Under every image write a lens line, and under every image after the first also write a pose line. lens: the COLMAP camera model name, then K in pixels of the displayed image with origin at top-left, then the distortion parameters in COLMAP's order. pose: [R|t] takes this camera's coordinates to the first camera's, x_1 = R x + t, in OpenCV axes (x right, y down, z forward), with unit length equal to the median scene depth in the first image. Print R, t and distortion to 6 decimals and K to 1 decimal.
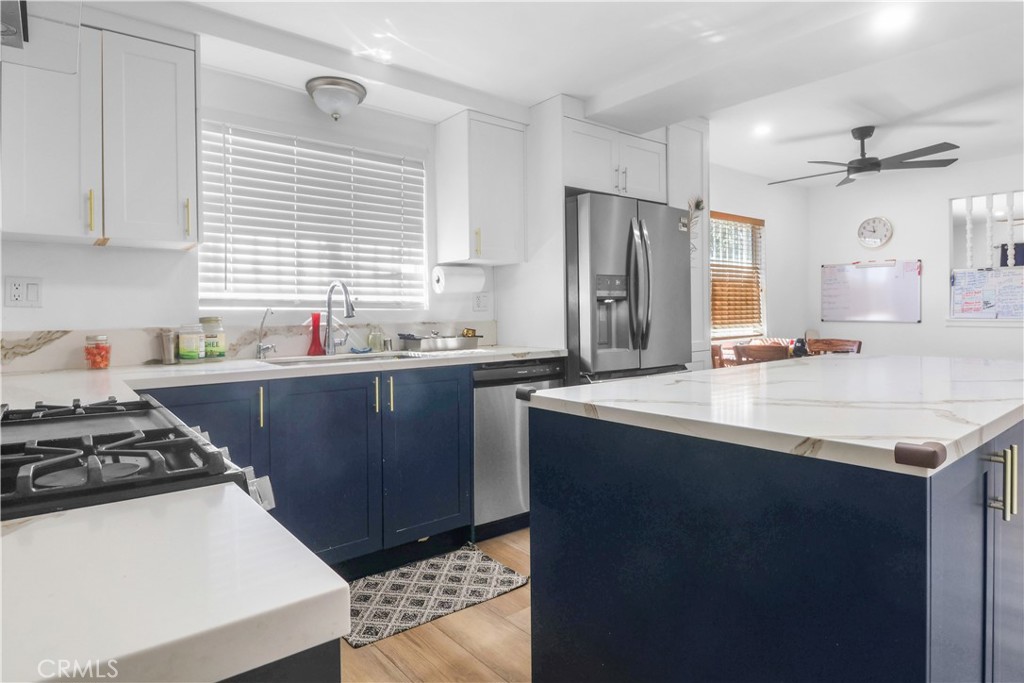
lens RADIAL K [[570.0, 0, 510.3], [0, 570.0, 318.7], [0, 0, 1]] dist [0.000738, -0.015836]
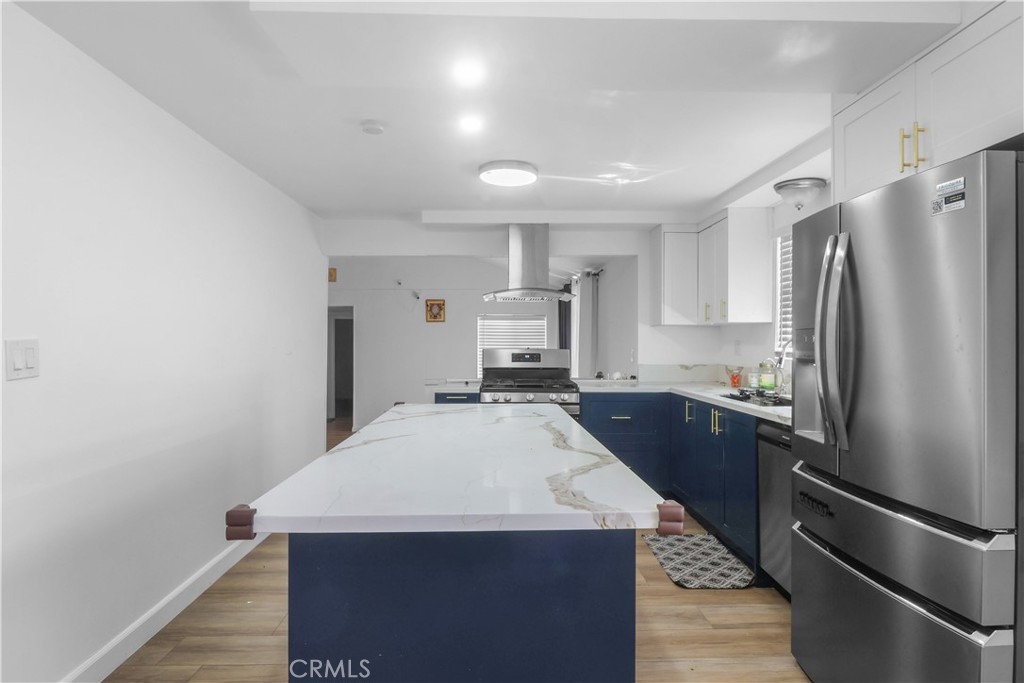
lens RADIAL K [[561.0, 0, 511.0], [0, 561.0, 338.2], [0, 0, 1]] dist [0.000212, -0.000636]
pose [[-0.601909, 0.007863, -0.798526, 1.239212], [0.002314, 0.999964, 0.008102, -0.094370], [0.798561, 0.003029, -0.601906, 1.454265]]
